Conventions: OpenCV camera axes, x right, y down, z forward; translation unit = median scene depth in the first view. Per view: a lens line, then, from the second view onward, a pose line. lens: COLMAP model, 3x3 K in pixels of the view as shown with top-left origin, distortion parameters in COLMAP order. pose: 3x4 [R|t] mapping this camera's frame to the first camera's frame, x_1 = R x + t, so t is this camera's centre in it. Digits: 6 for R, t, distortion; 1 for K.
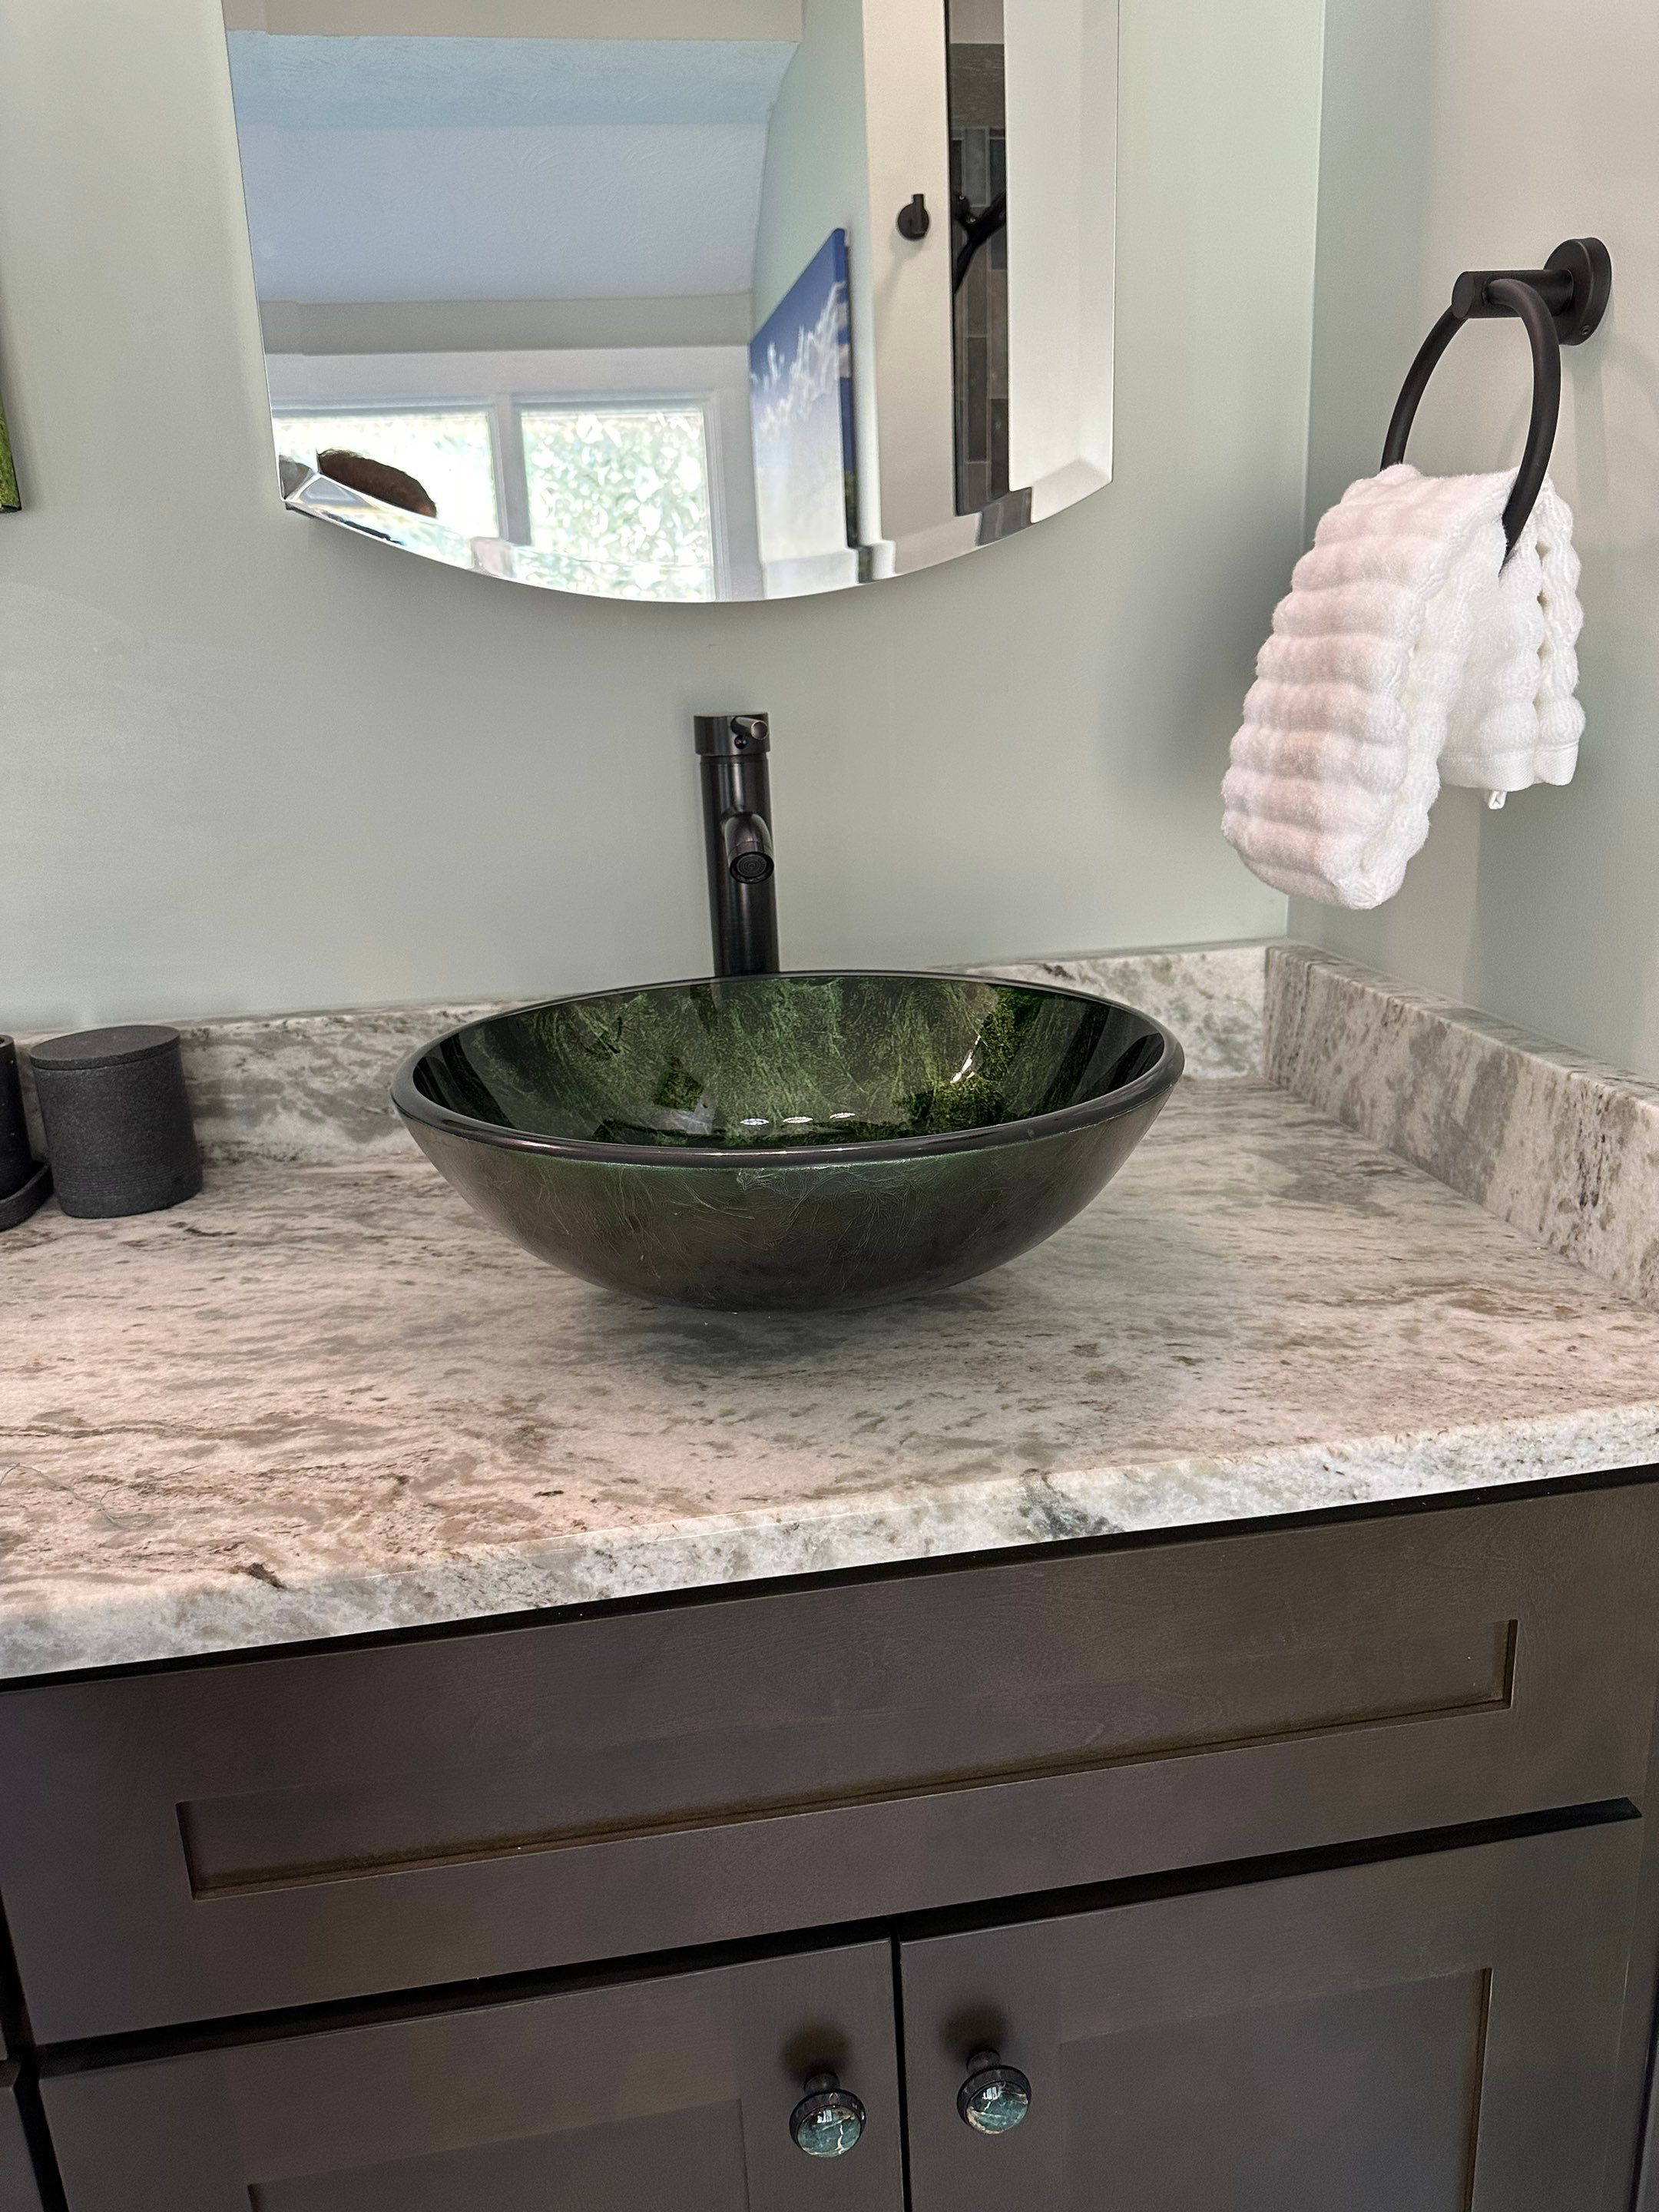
lens RADIAL K [[1558.6, 0, 811.9], [0, 1558.6, 1093.4], [0, 0, 1]] dist [0.068474, -0.053654]
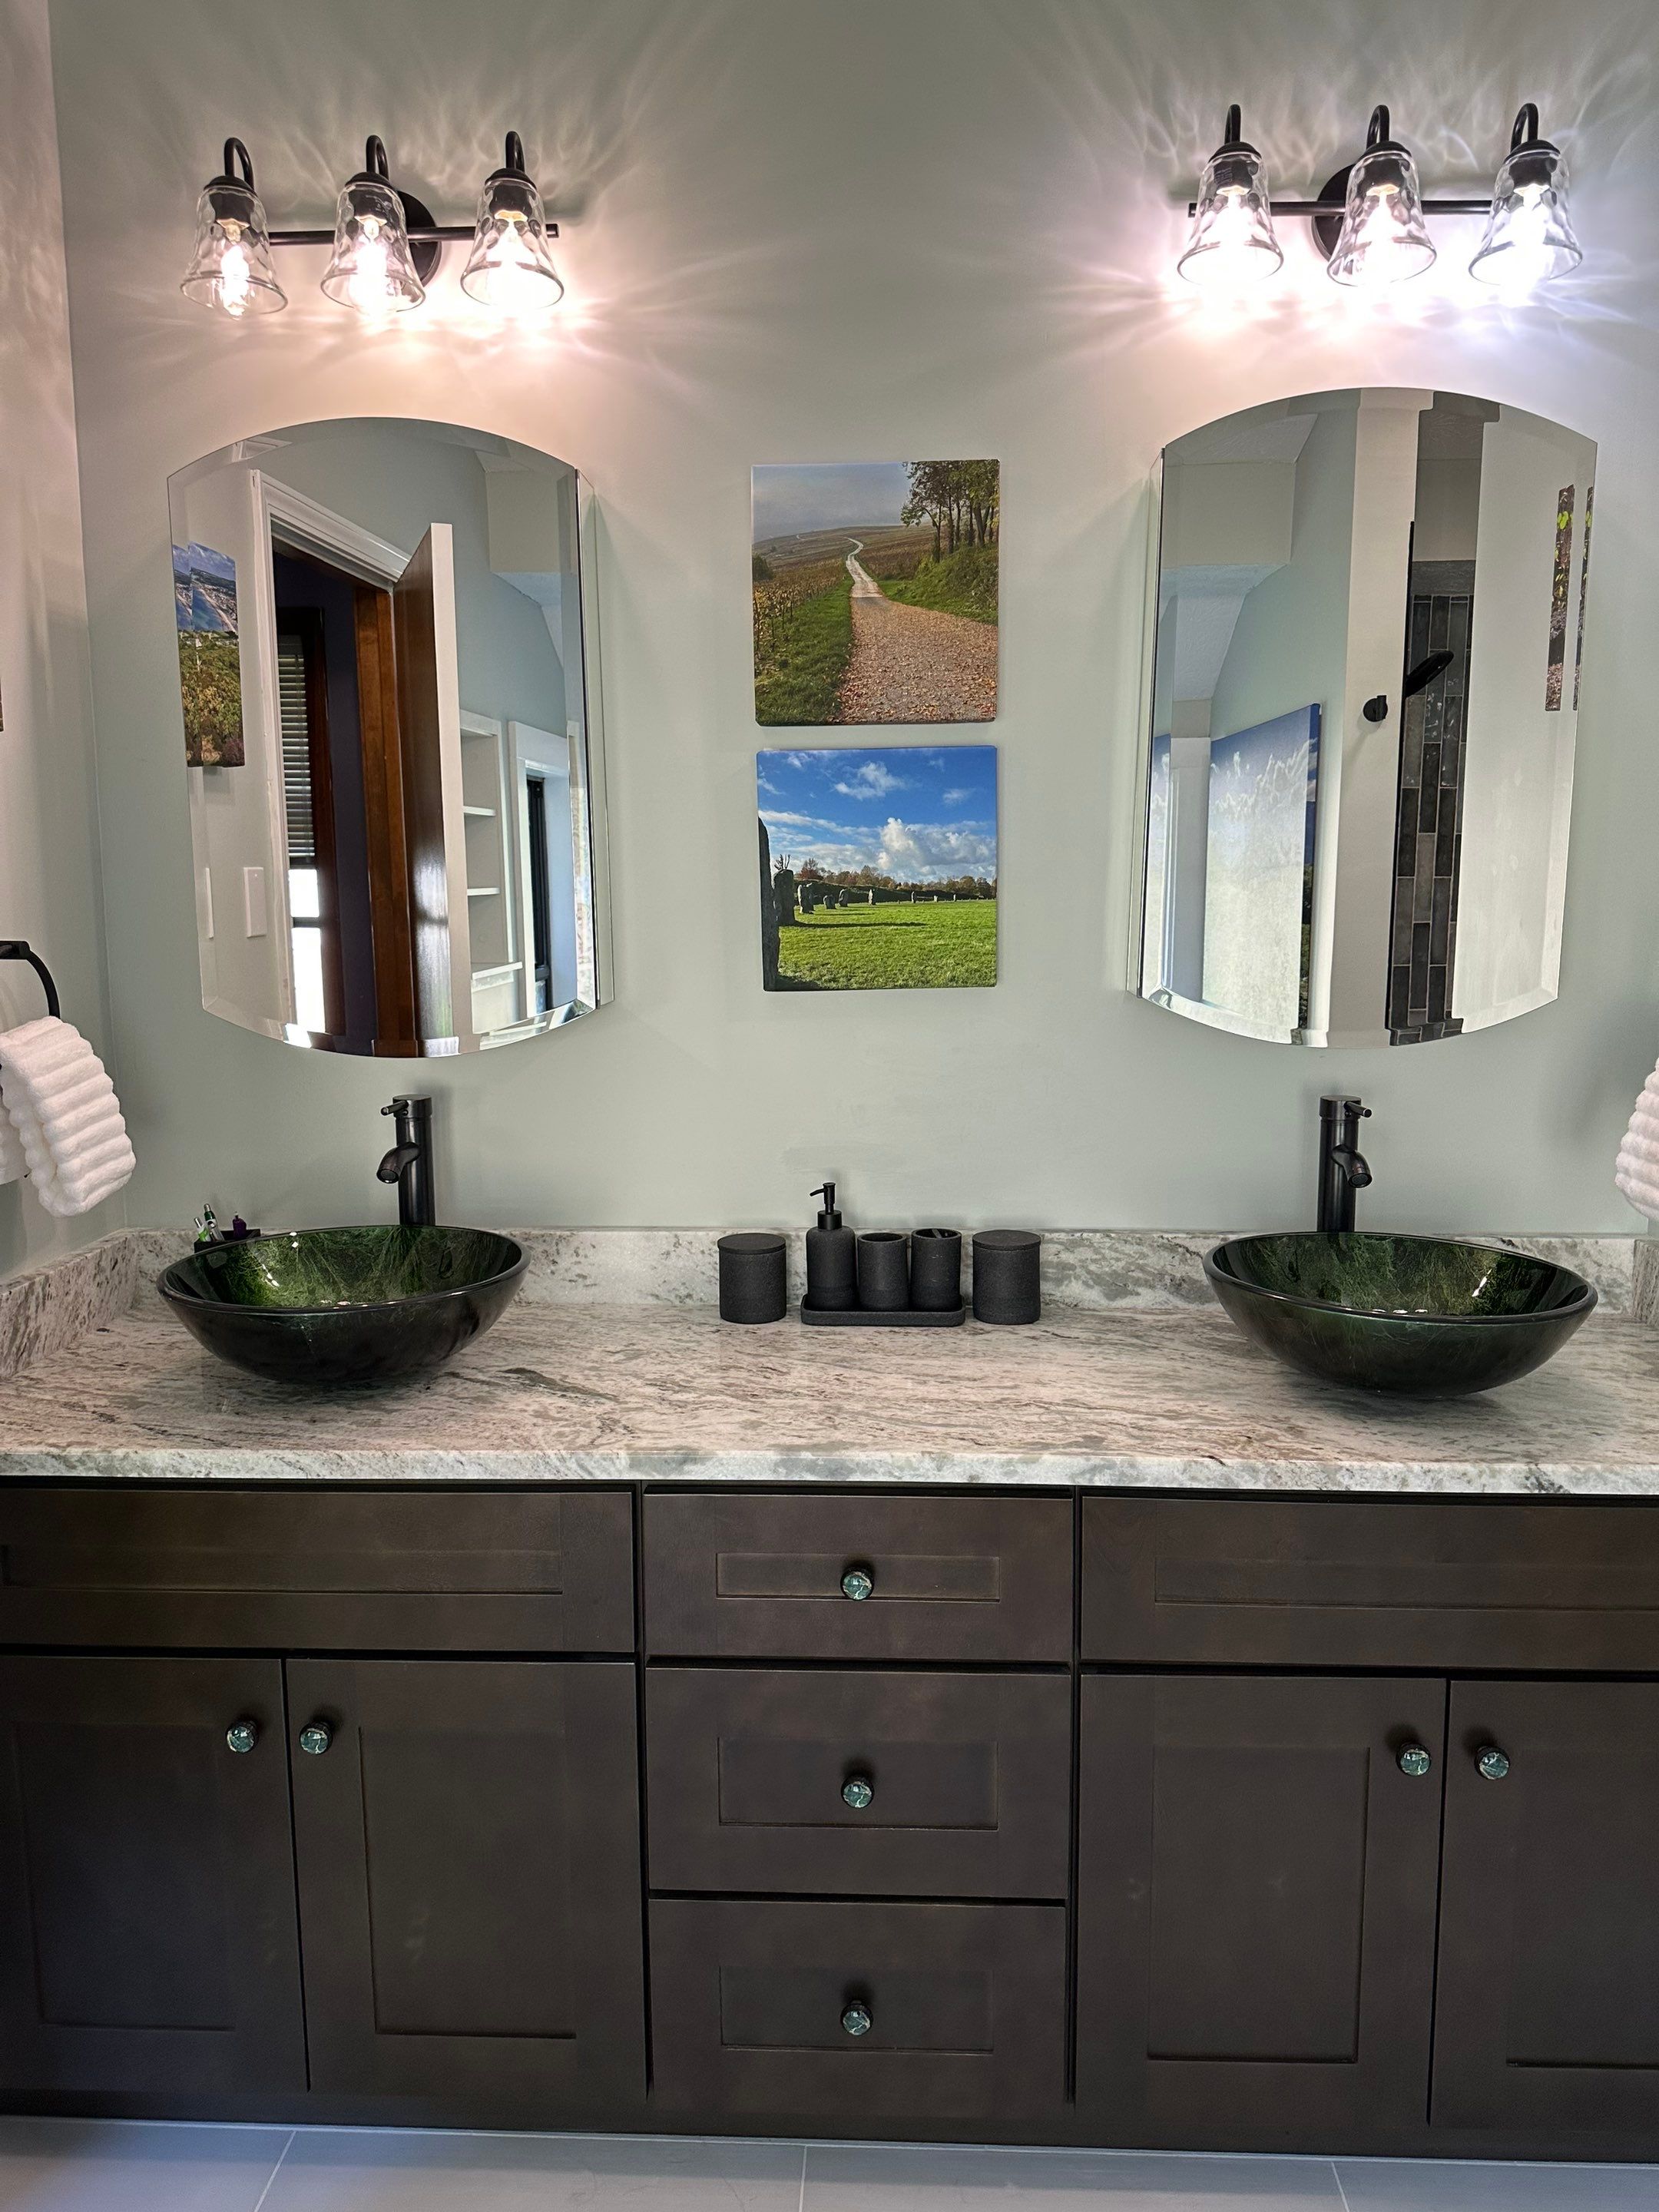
lens RADIAL K [[1558.6, 0, 808.4], [0, 1558.6, 1095.8], [0, 0, 1]] dist [0.068474, -0.053654]
pose [[0.979877, 0.070316, -0.186806, -0.376078], [-0.093262, 0.988740, -0.117026, 0.051338], [0.176474, 0.132093, 0.975402, -1.155203]]
